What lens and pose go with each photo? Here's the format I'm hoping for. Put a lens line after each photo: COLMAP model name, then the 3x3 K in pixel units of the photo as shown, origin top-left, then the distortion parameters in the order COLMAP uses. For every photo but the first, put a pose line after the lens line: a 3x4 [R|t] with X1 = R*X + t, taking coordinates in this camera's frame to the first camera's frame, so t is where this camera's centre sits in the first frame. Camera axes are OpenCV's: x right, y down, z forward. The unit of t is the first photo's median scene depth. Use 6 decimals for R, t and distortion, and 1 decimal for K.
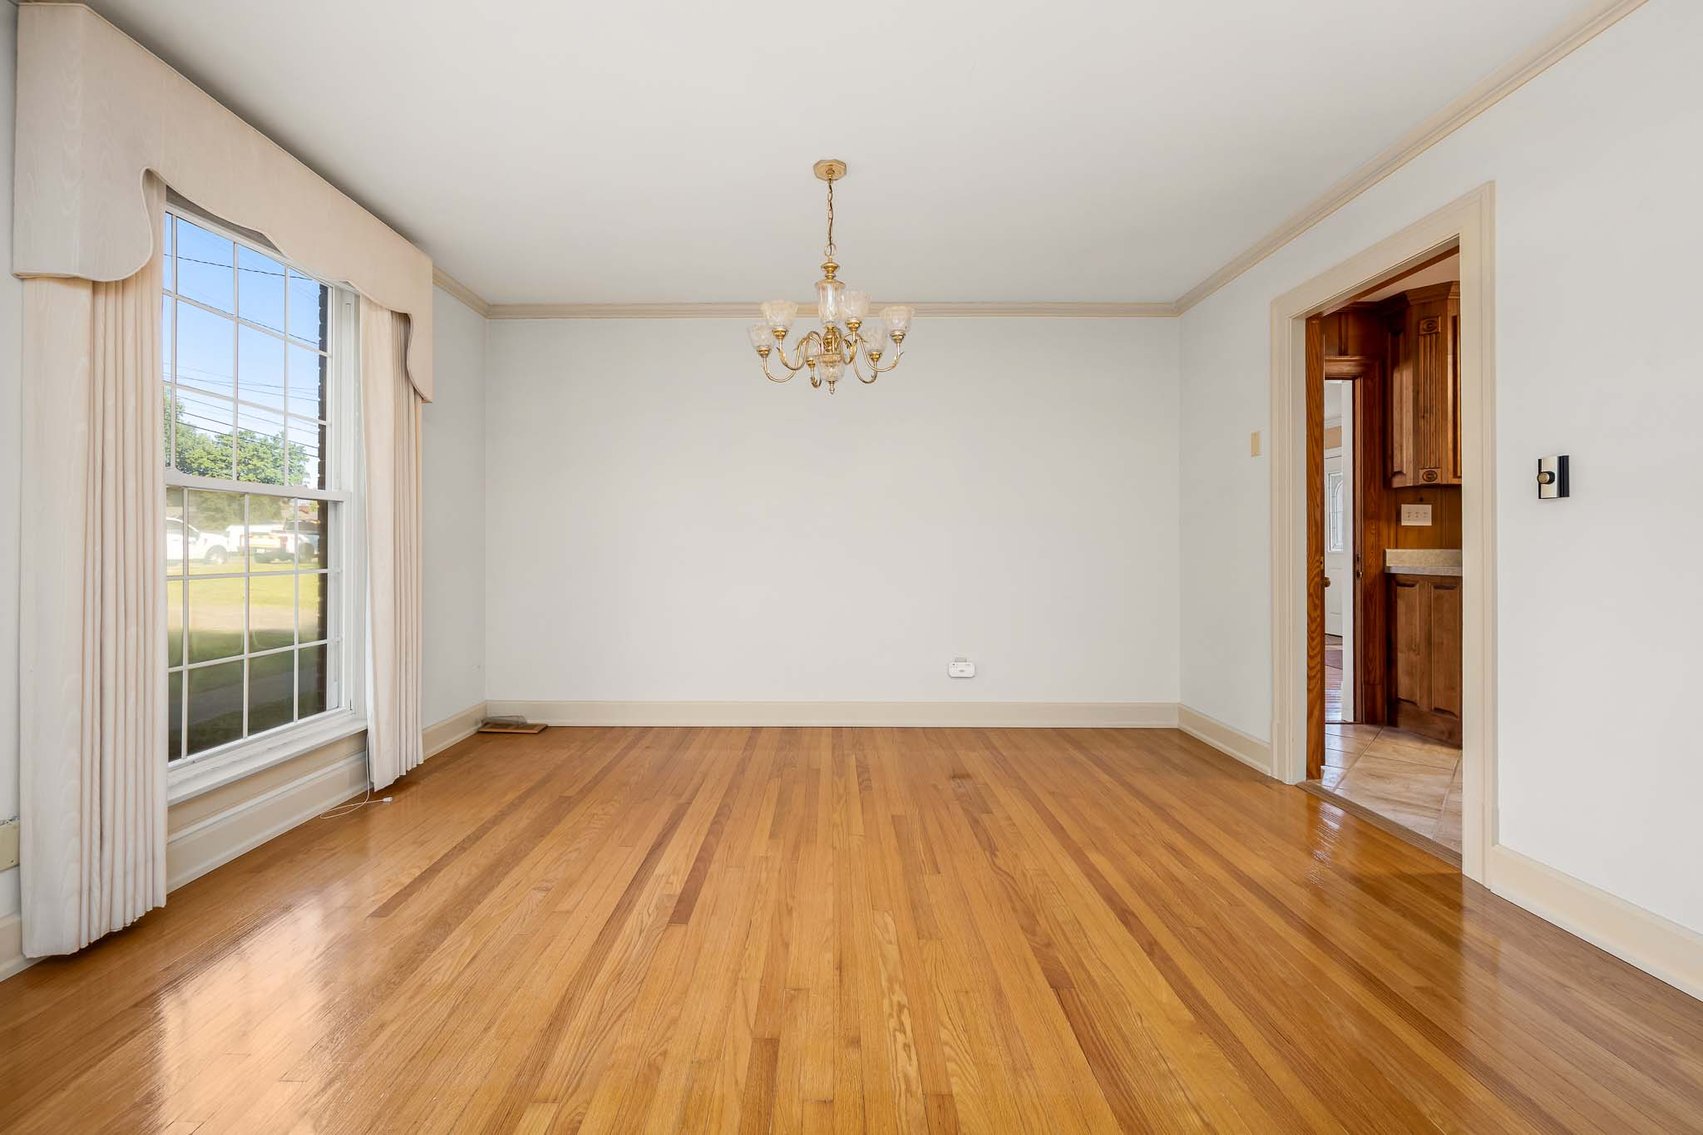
lens RADIAL K [[690.4, 0, 824.4], [0, 690.4, 539.8], [0, 0, 1]] dist [0.003194, 0.000471]
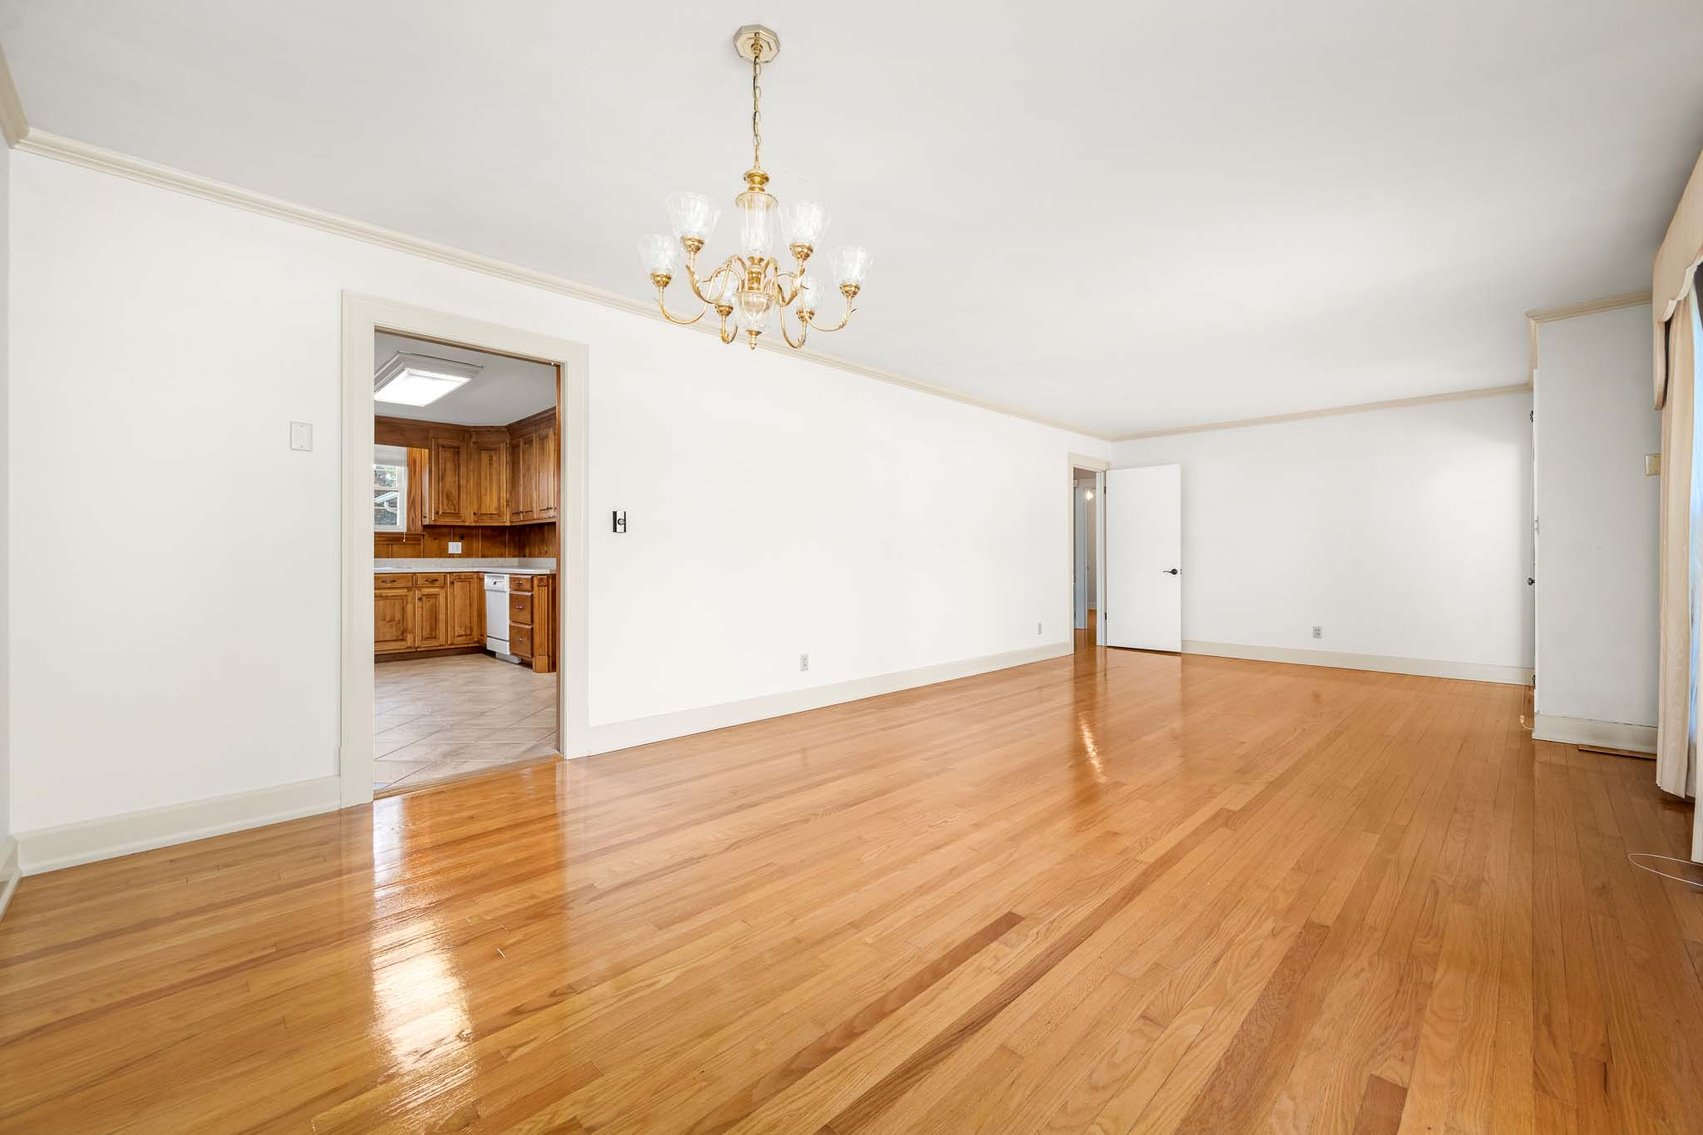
lens RADIAL K [[675.9, 0, 847.8], [0, 675.9, 557.4], [0, 0, 1]] dist [0.002303, 0.000172]
pose [[-0.708225, -0.000596, 0.705986, -0.322599], [-0.008051, 0.999941, -0.007232, 0.007822], [-0.705940, -0.010806, -0.708189, 0.817585]]
